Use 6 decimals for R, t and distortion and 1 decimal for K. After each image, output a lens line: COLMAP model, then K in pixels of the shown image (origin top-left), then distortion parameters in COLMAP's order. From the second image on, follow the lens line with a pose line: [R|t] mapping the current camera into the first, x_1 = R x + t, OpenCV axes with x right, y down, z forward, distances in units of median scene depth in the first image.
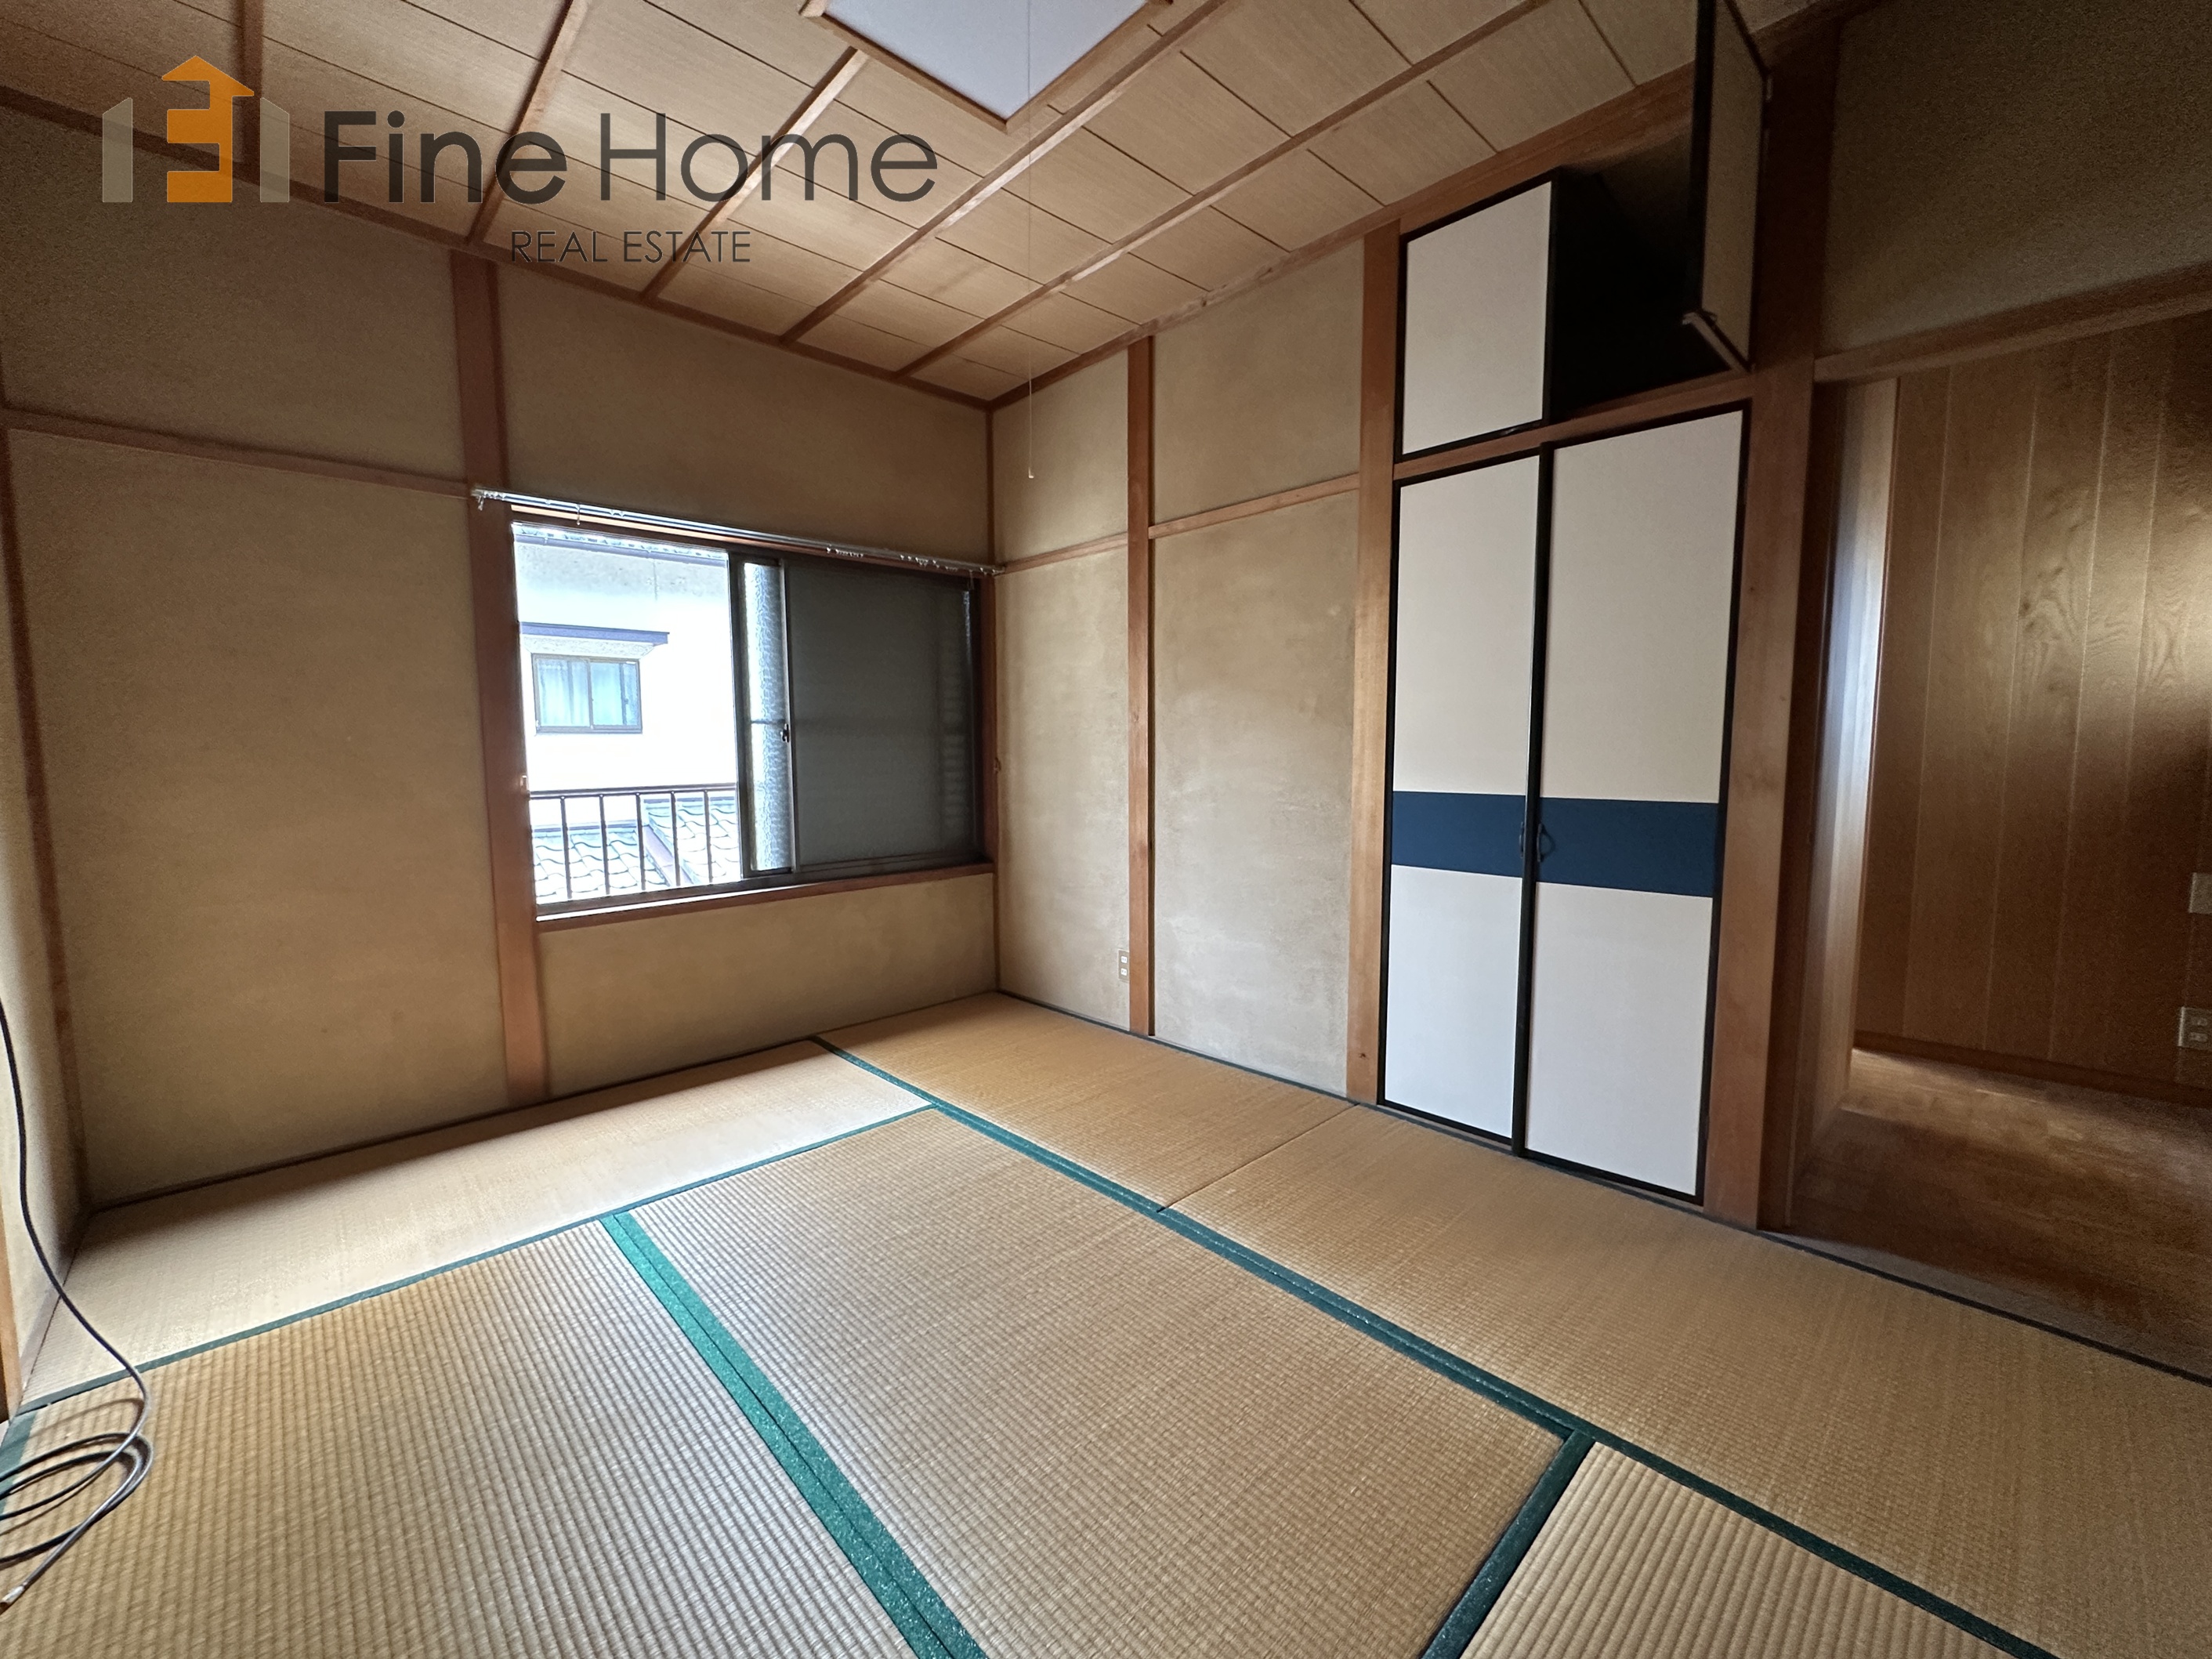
lens RADIAL K [[886.5, 0, 1099.8], [0, 886.5, 833.9], [0, 0, 1]] dist [-0.003969, -0.000349]
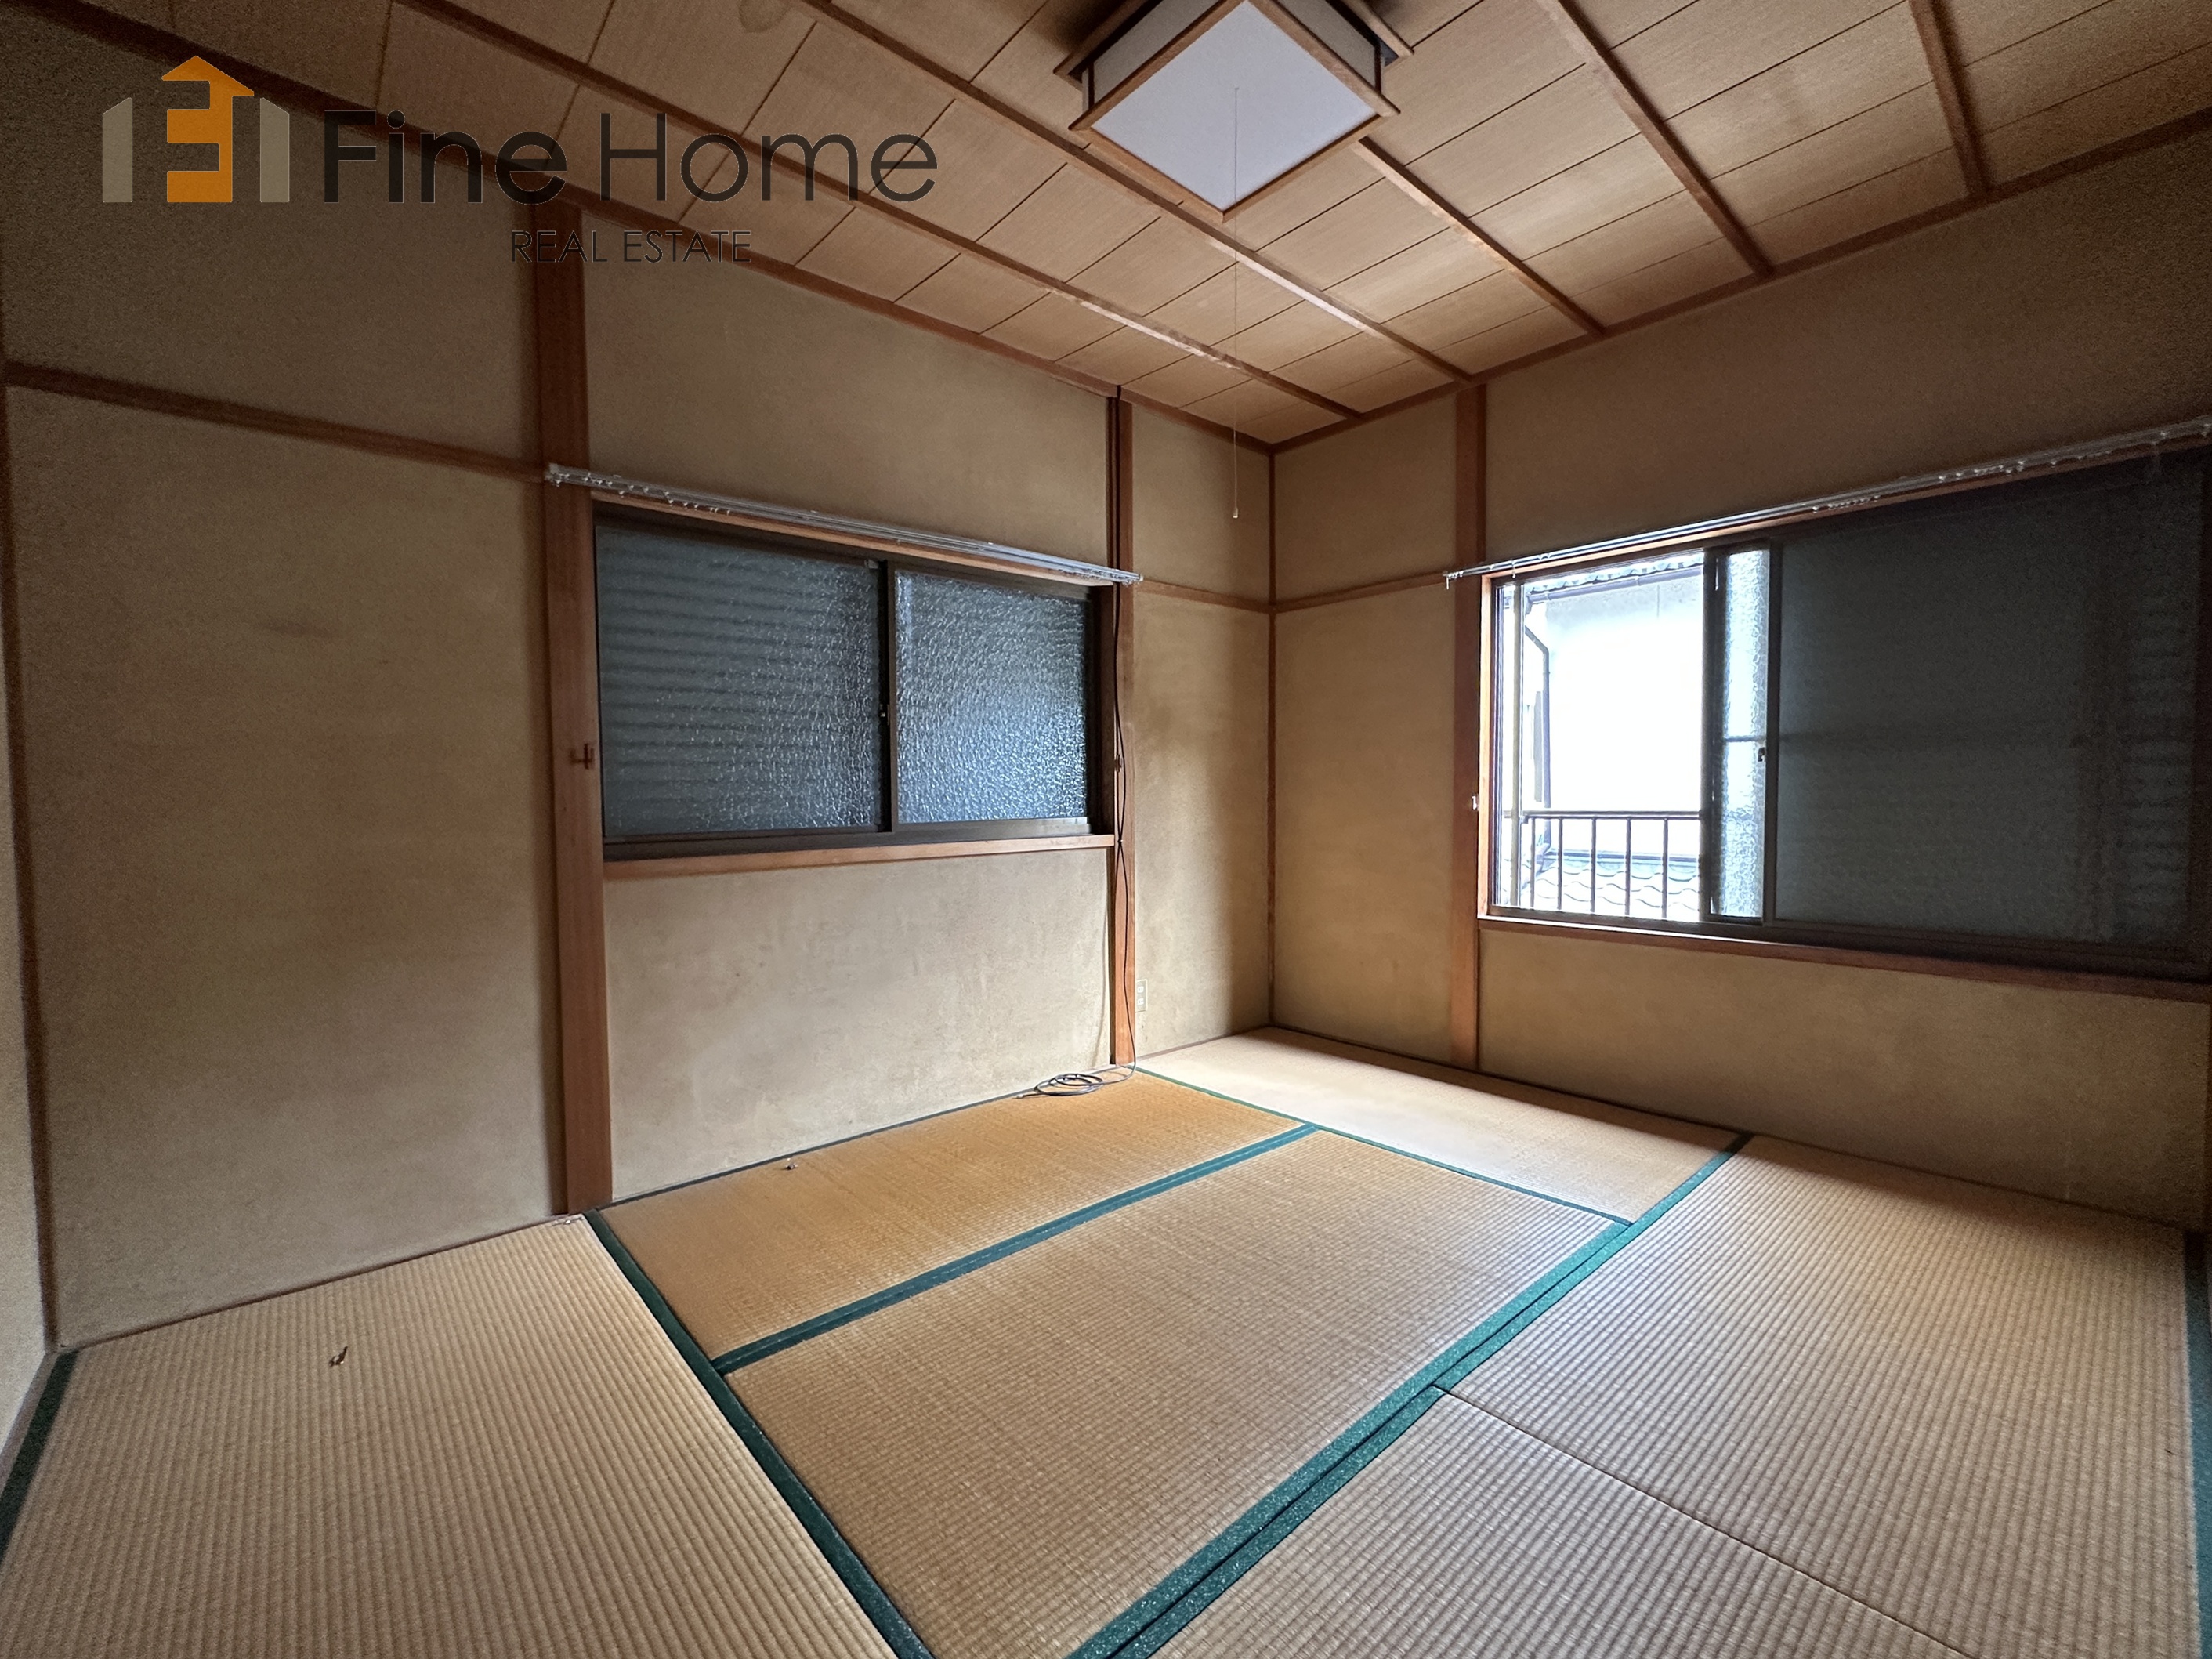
lens RADIAL K [[886.5, 0, 1098.7], [0, 886.5, 831.1], [0, 0, 1]] dist [-0.003969, -0.000349]
pose [[-0.021852, 0.049377, -0.998541, 0.493111], [-0.092862, 0.994362, 0.051202, -0.027653], [0.995439, 0.093845, -0.017144, 0.437343]]
